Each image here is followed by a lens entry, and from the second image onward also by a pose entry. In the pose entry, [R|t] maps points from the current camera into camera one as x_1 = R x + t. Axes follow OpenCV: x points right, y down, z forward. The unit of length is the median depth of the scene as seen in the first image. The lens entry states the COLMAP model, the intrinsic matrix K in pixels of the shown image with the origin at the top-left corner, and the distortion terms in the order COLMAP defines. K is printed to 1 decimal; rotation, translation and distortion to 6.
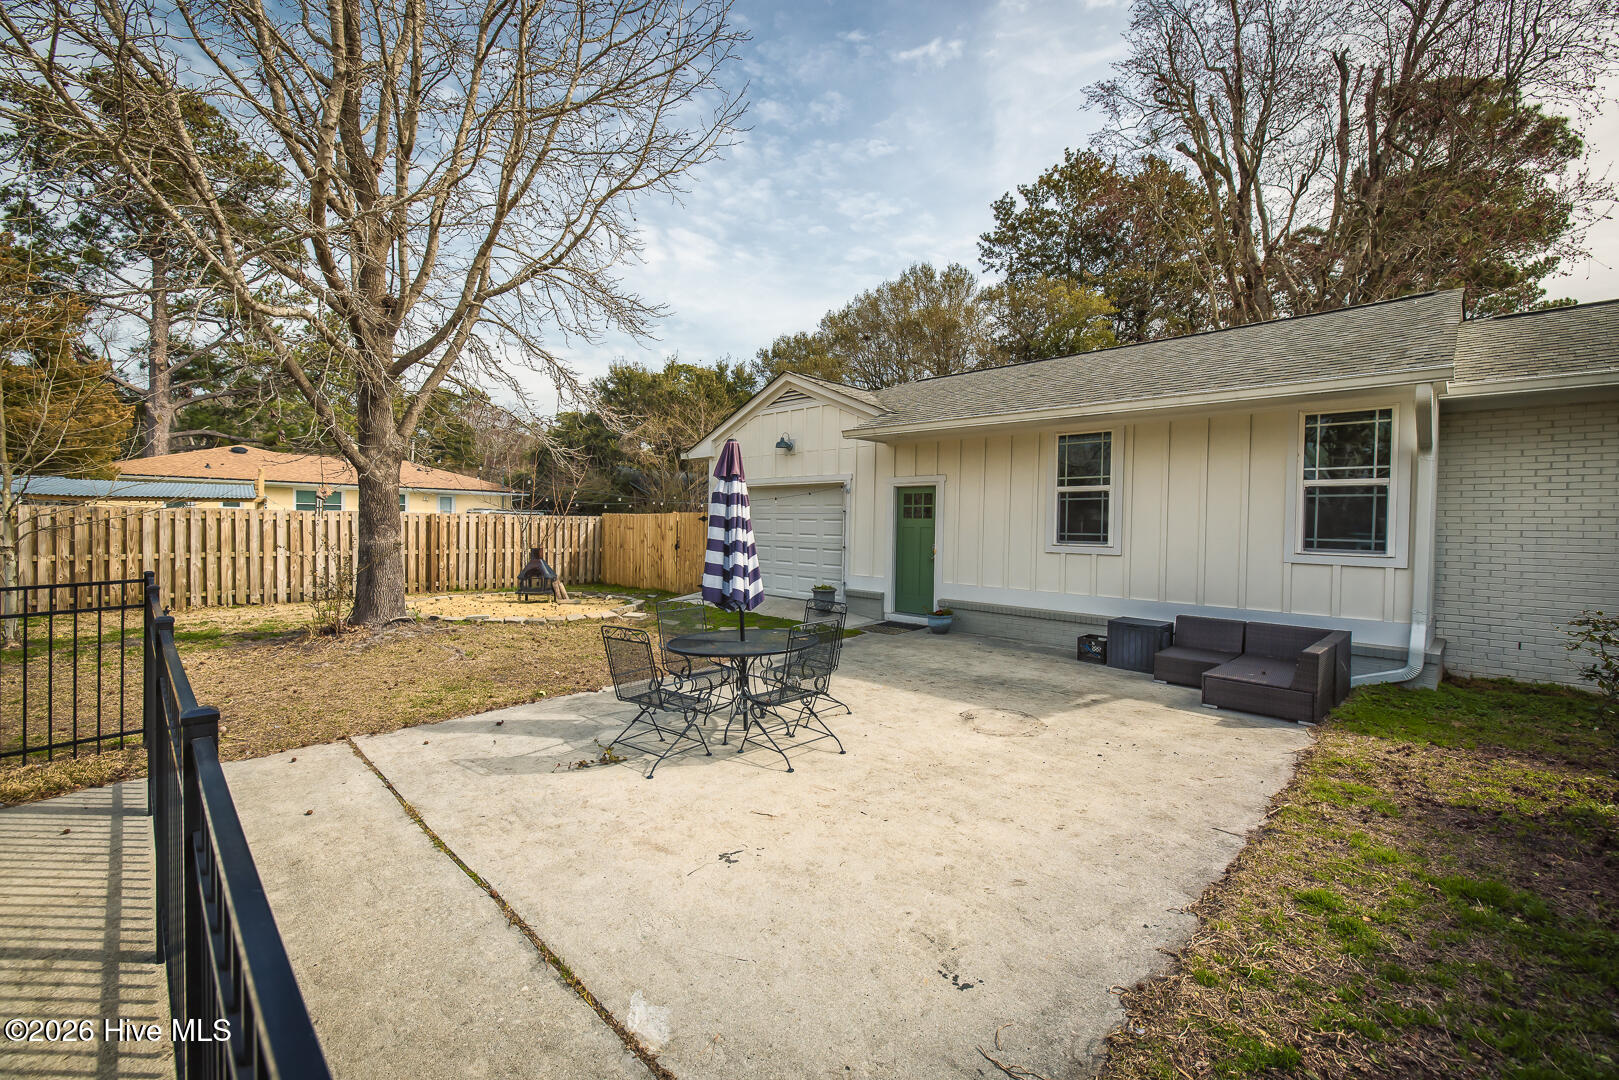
lens RADIAL K [[679.9, 0, 813.9], [0, 679.9, 544.1], [0, 0, 1]] dist [0.000342, -0.000244]
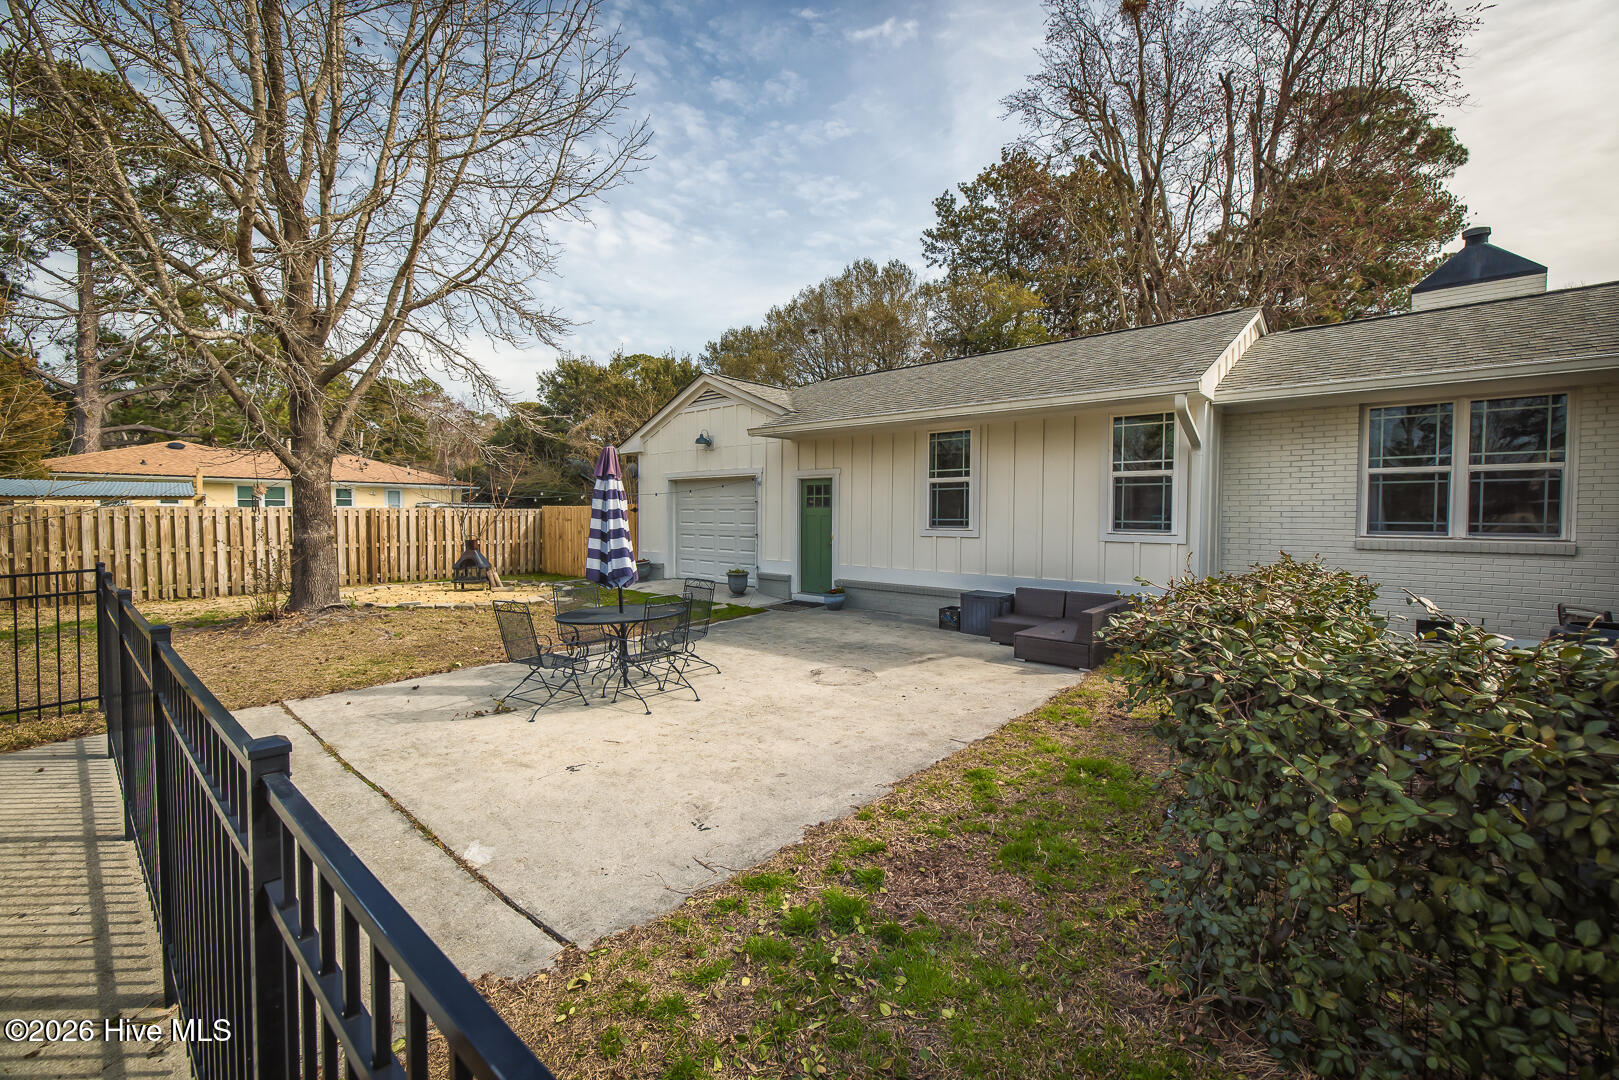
lens RADIAL K [[680.3, 0, 818.5], [0, 680.3, 541.1], [0, 0, 1]] dist [0.000454, -0.000598]
pose [[0.998466, -0.015567, 0.053137, 0.096137], [0.014894, 0.999804, 0.013039, 0.002875], [-0.053330, -0.012227, 0.998502, -0.114604]]
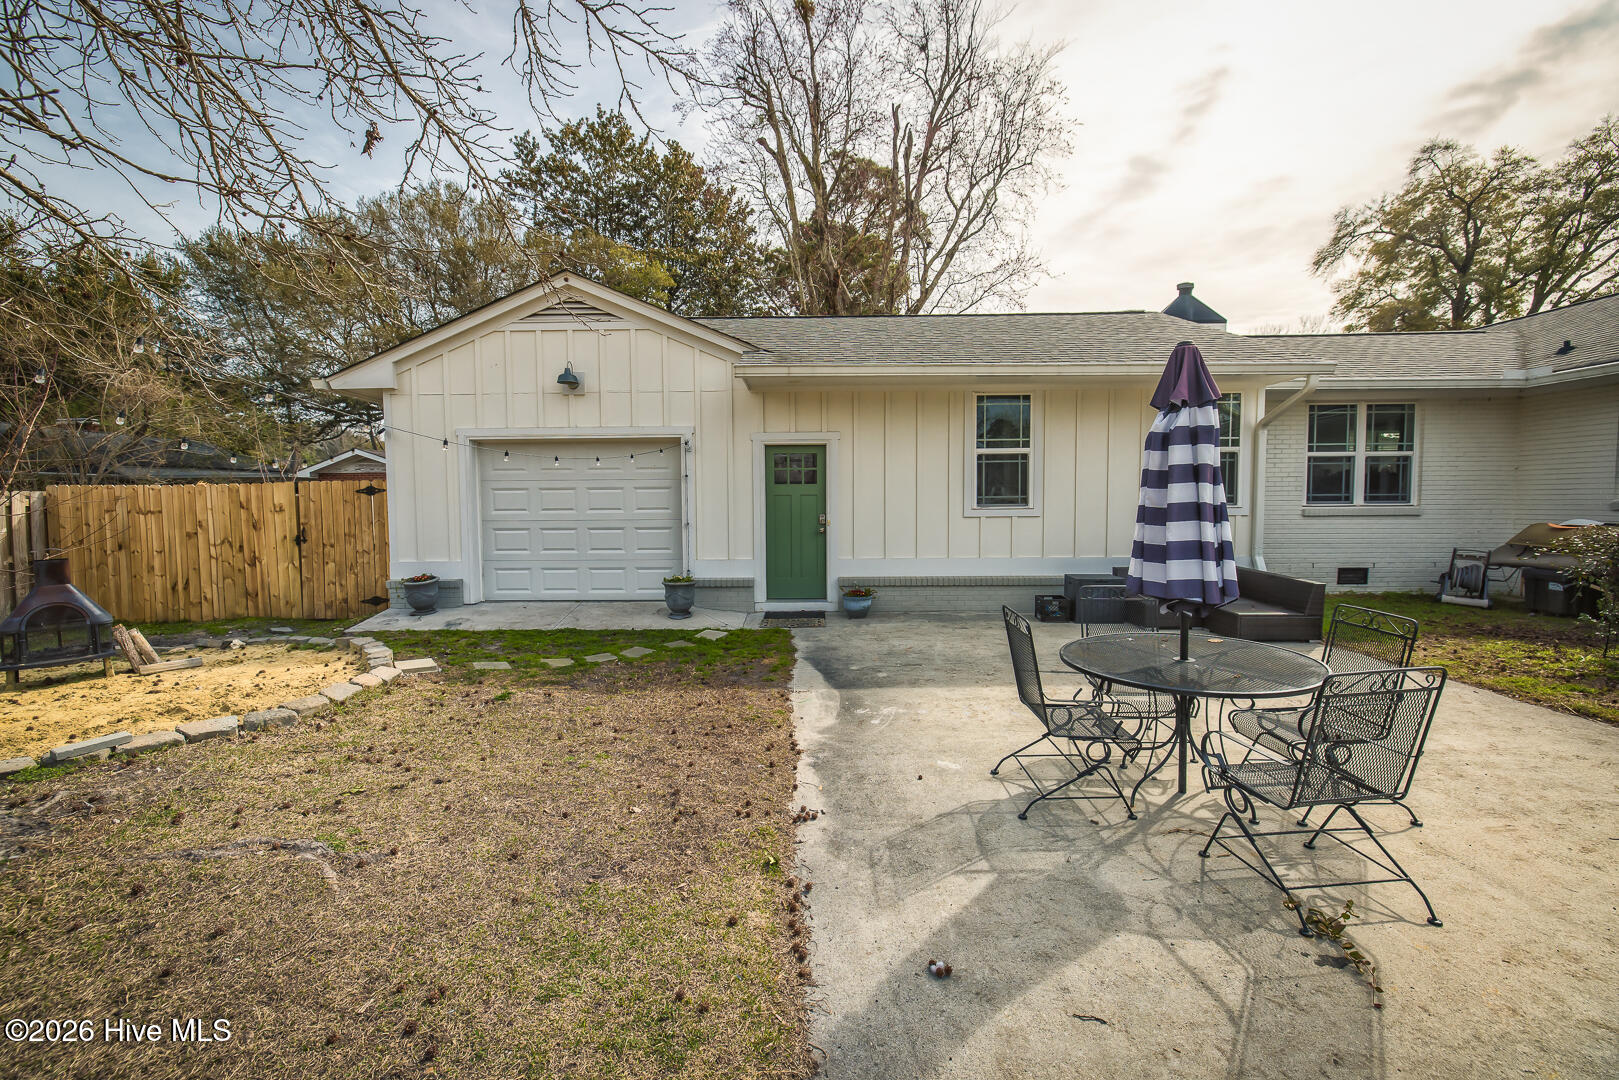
lens RADIAL K [[671.6, 0, 801.4], [0, 671.6, 541.1], [0, 0, 1]] dist [-0.000122, -0.000935]
pose [[0.718677, -0.062566, 0.692524, -0.427181], [0.040178, 0.998016, 0.048470, -0.008023], [-0.694183, -0.007010, 0.719765, 0.420455]]
